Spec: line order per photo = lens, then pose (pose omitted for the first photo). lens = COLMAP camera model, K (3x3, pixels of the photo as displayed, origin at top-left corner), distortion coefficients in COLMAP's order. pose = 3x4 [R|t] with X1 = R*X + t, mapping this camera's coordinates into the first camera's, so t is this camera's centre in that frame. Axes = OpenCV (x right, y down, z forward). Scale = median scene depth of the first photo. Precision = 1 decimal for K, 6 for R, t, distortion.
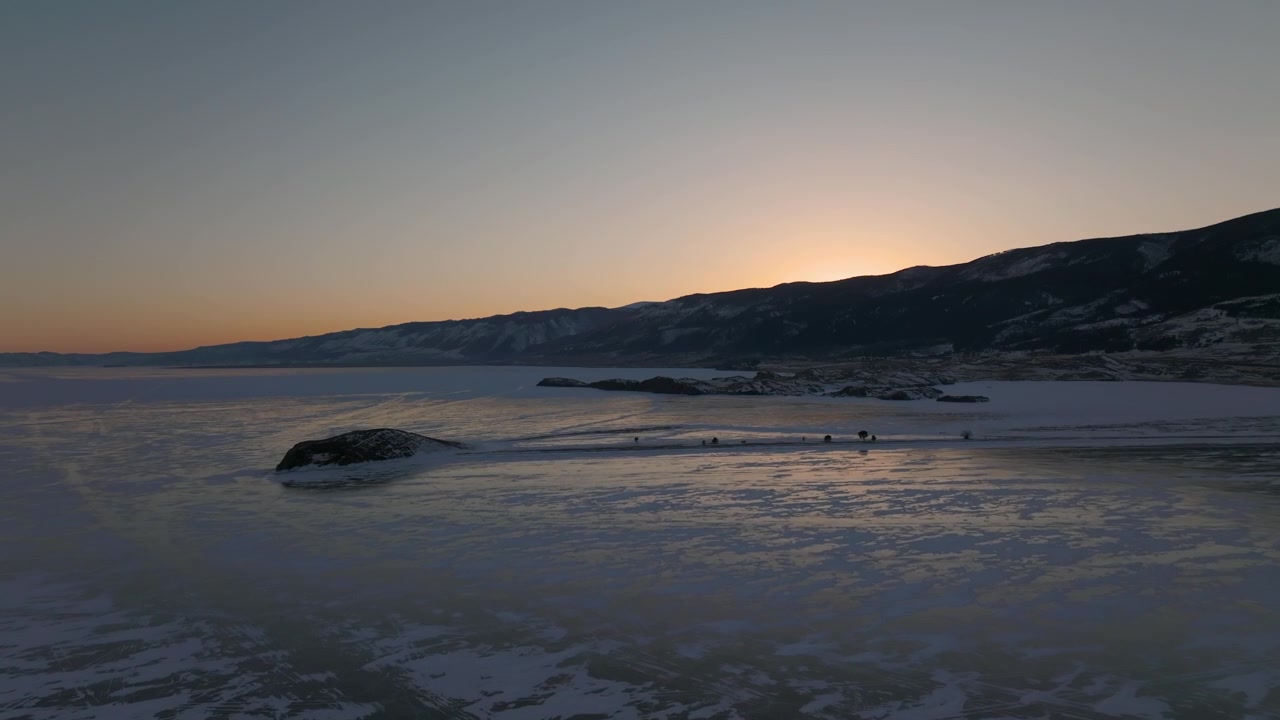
lens RADIAL K [[1350.6, 0, 640.0], [0, 1350.6, 360.0], [0, 0, 1]] dist [-0.000952, -0.001159]
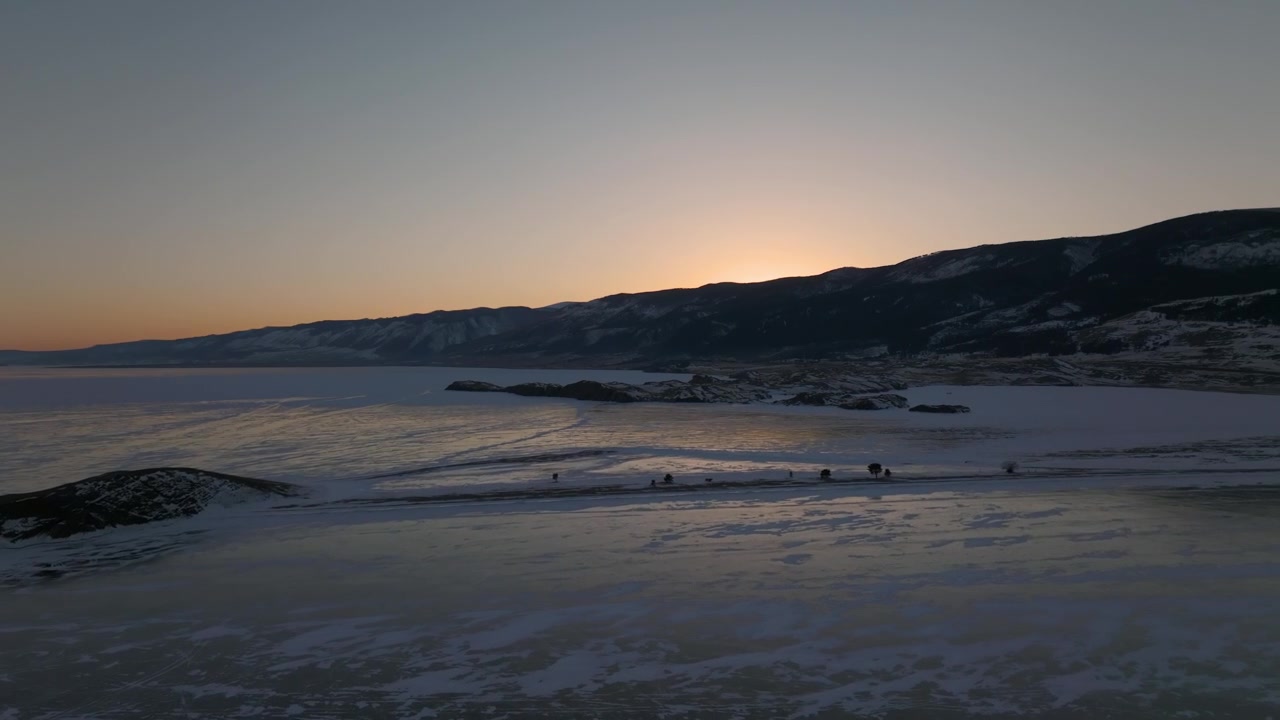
lens RADIAL K [[1020.1, 0, 640.0], [0, 1020.1, 360.0], [0, 0, 1]] dist [0.001987, 0.000600]
pose [[0.997272, 0.004509, 0.073678, 0.001189], [-0.004498, 0.999990, -0.000311, -0.000850], [-0.073679, -0.000021, 0.997282, 0.303074]]
